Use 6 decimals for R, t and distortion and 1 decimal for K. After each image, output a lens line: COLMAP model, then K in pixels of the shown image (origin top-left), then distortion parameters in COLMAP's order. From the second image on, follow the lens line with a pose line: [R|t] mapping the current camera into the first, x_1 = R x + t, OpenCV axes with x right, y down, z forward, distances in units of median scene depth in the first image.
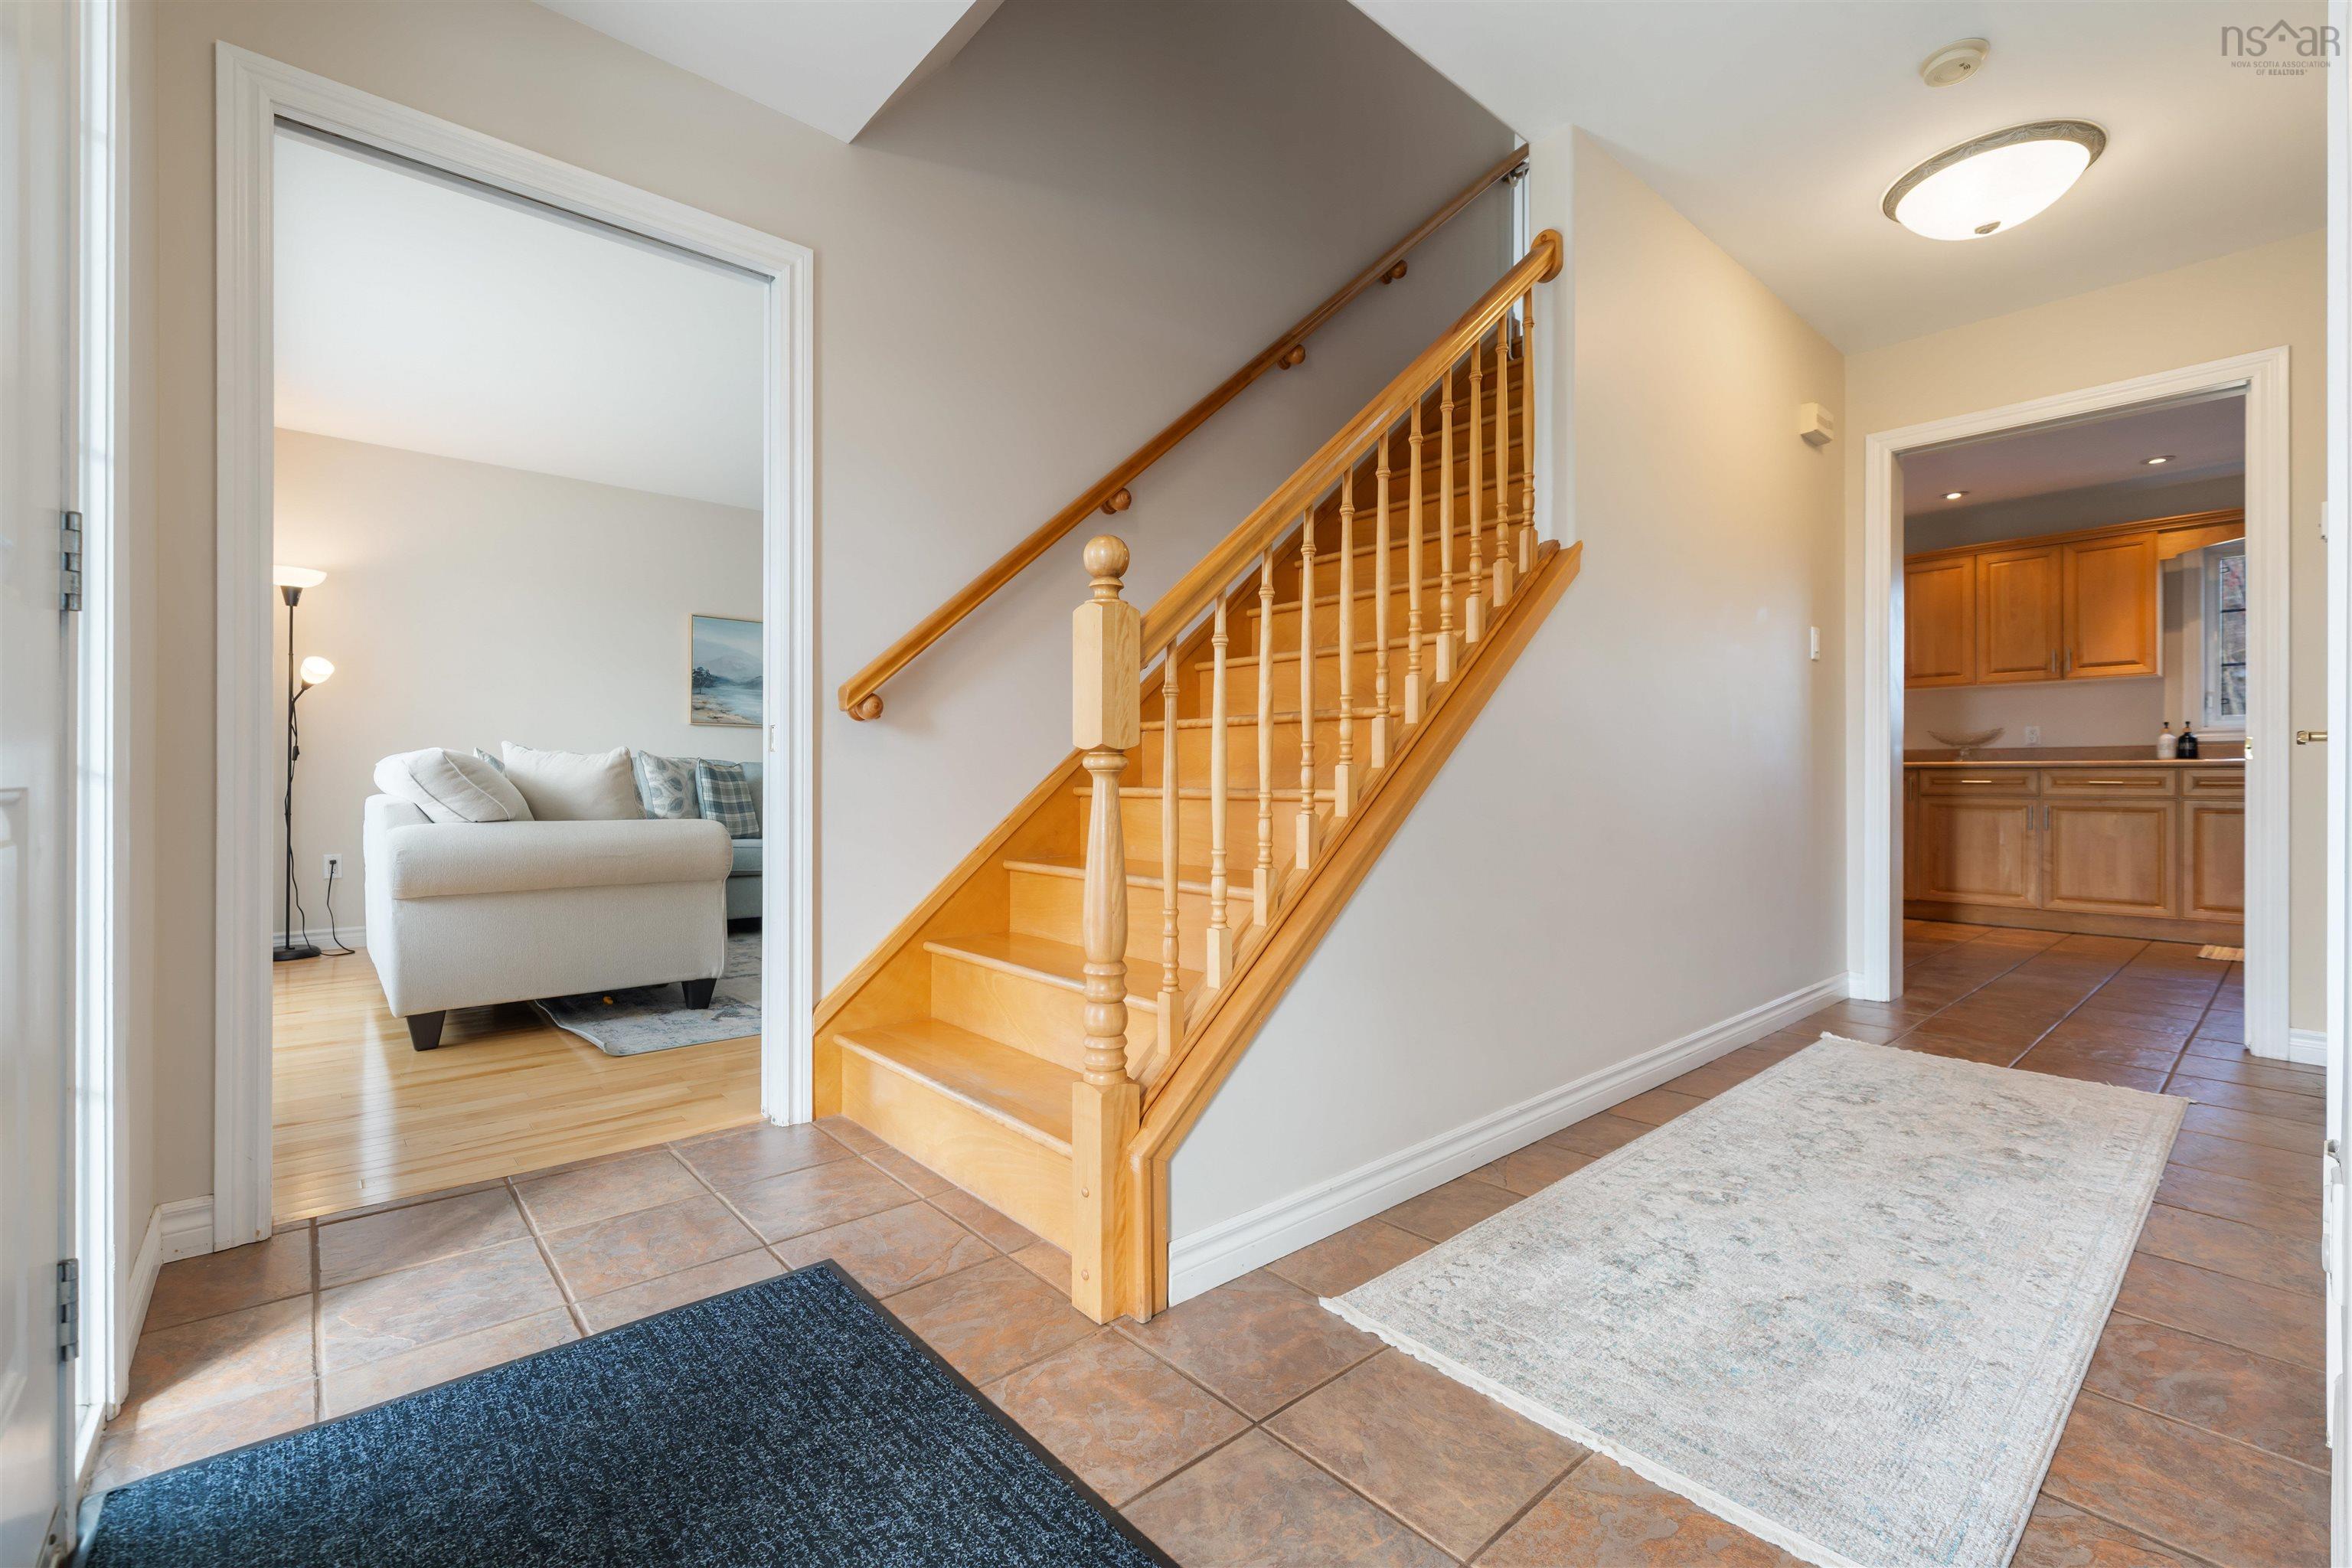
lens RADIAL K [[1012.1, 0, 1180.6], [0, 1012.1, 779.5], [0, 0, 1]] dist [-0.000907, -0.000735]
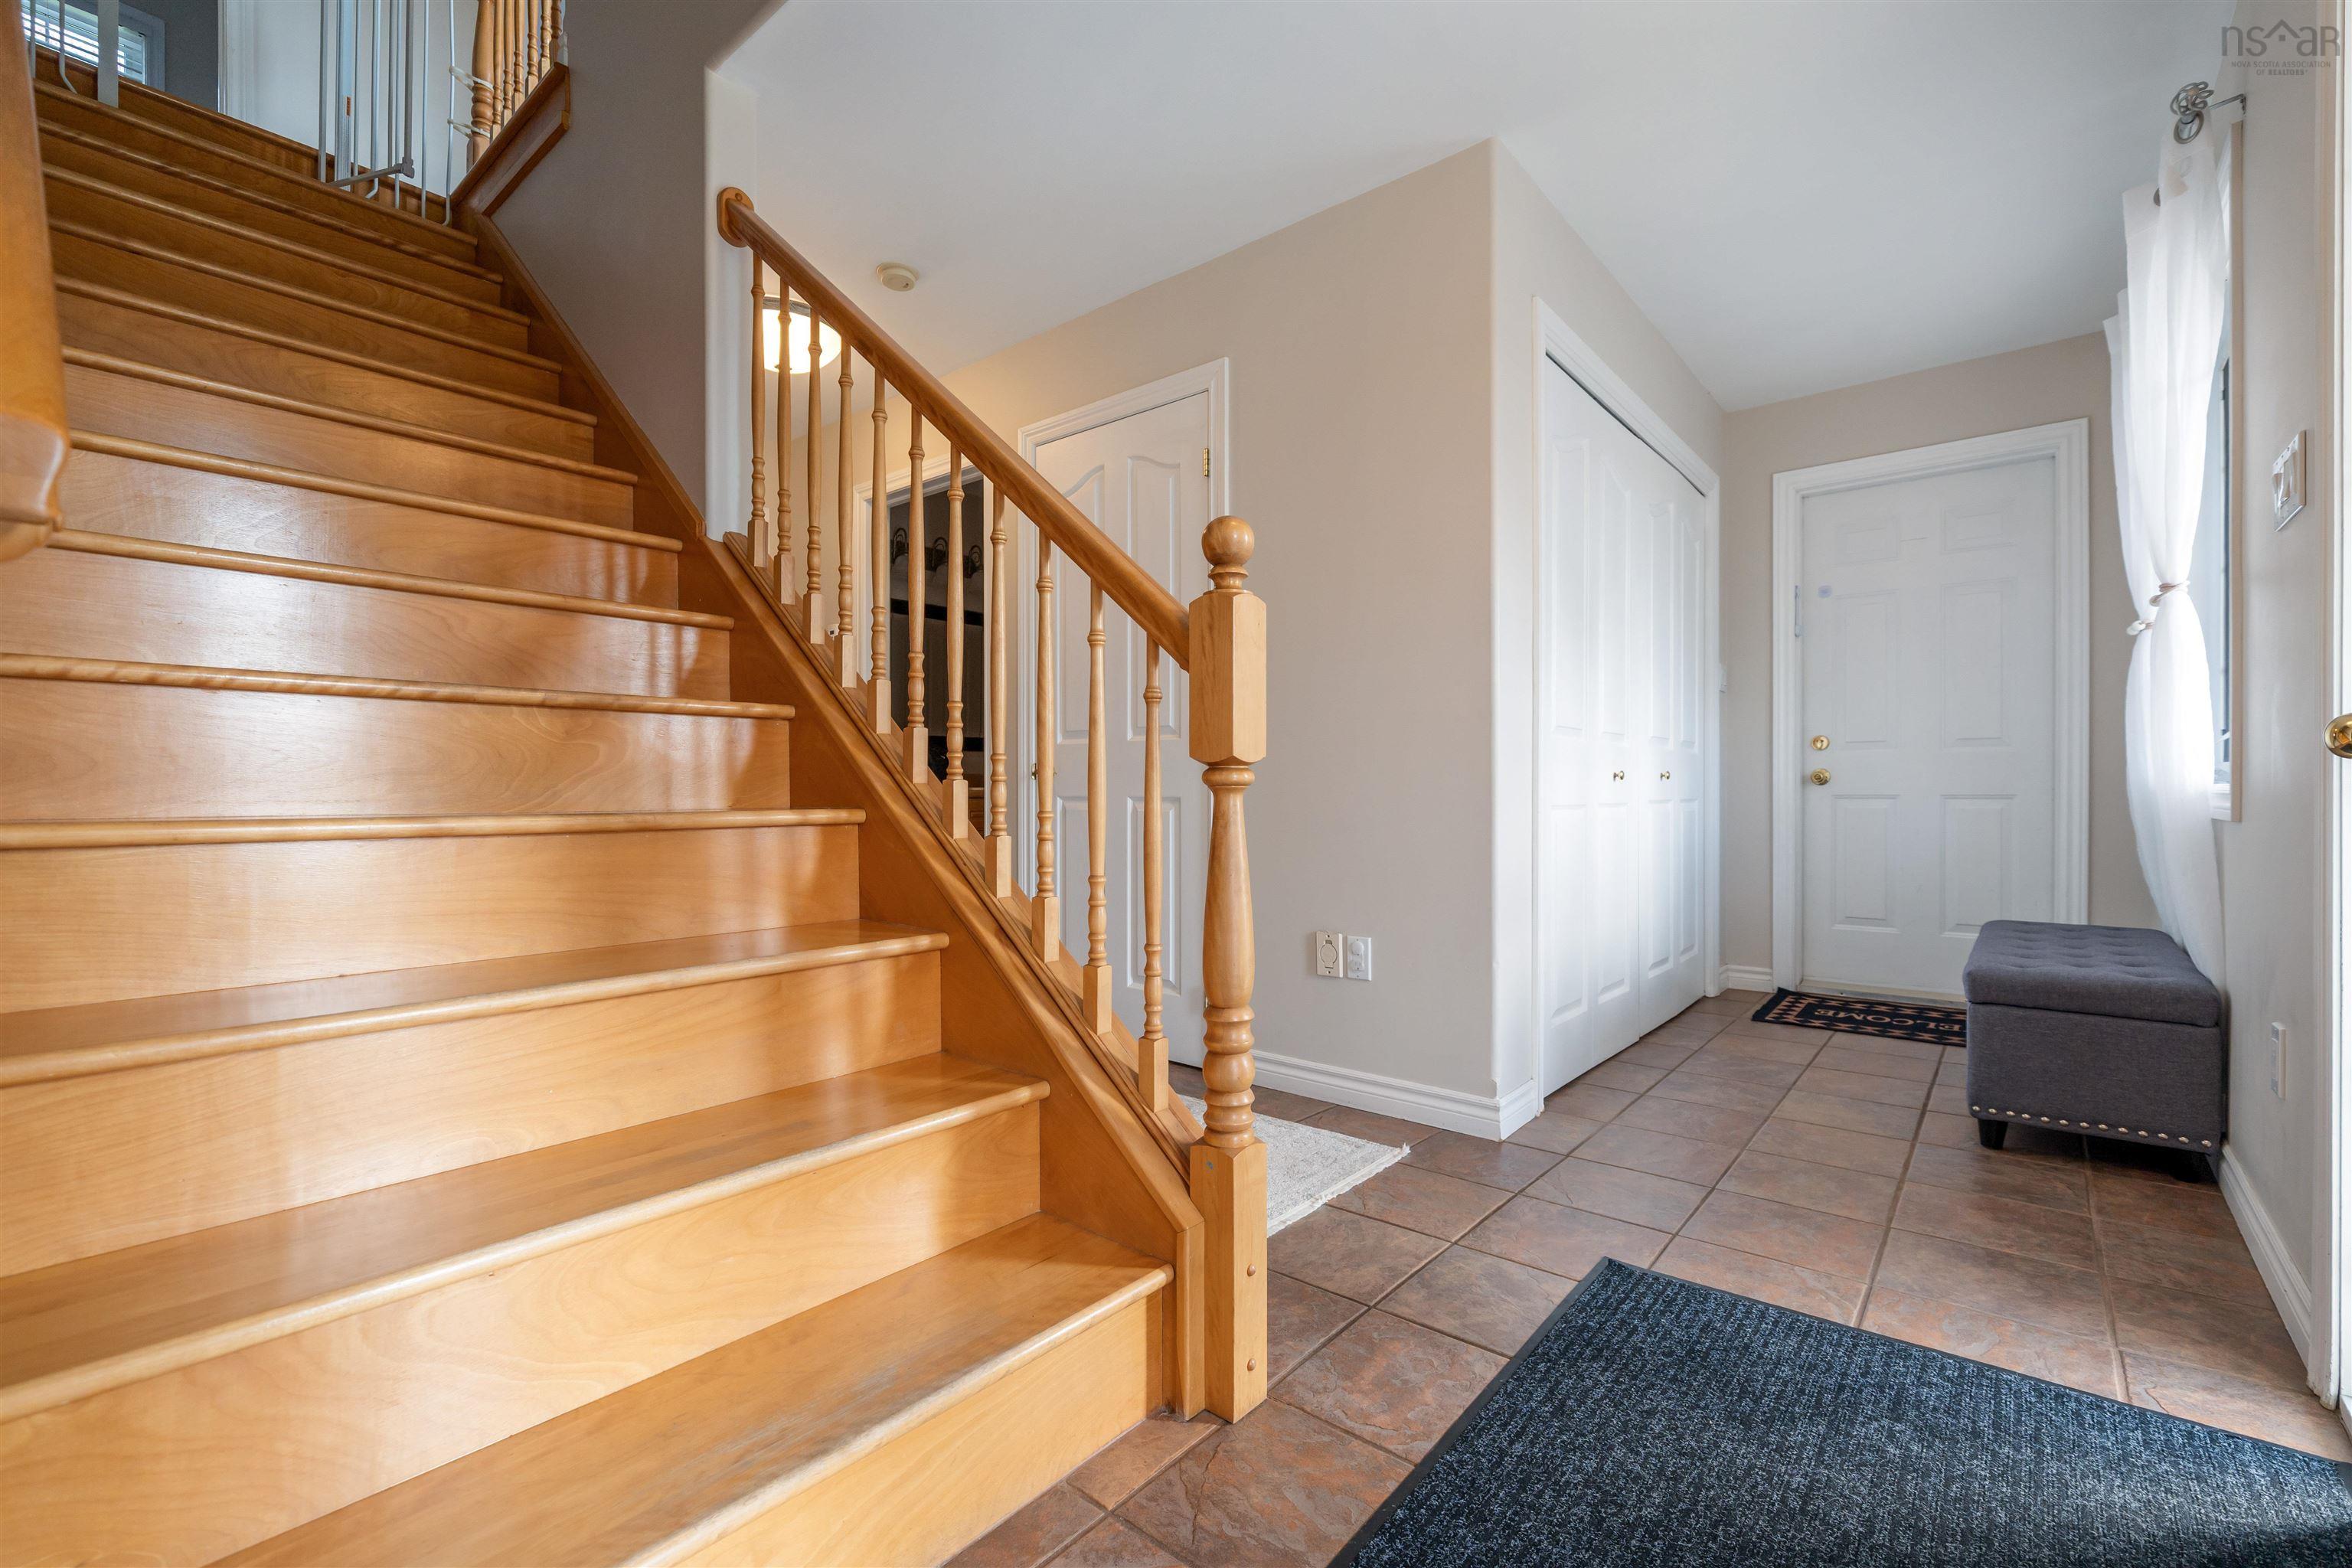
lens RADIAL K [[1012.1, 0, 1169.3], [0, 1012.1, 785.9], [0, 0, 1]] dist [-0.000907, -0.000735]
pose [[-0.146177, 0.001405, 0.989257, -1.144151], [0.000656, 0.999999, -0.001323, -0.010349], [-0.989258, 0.000456, -0.146178, 1.445957]]
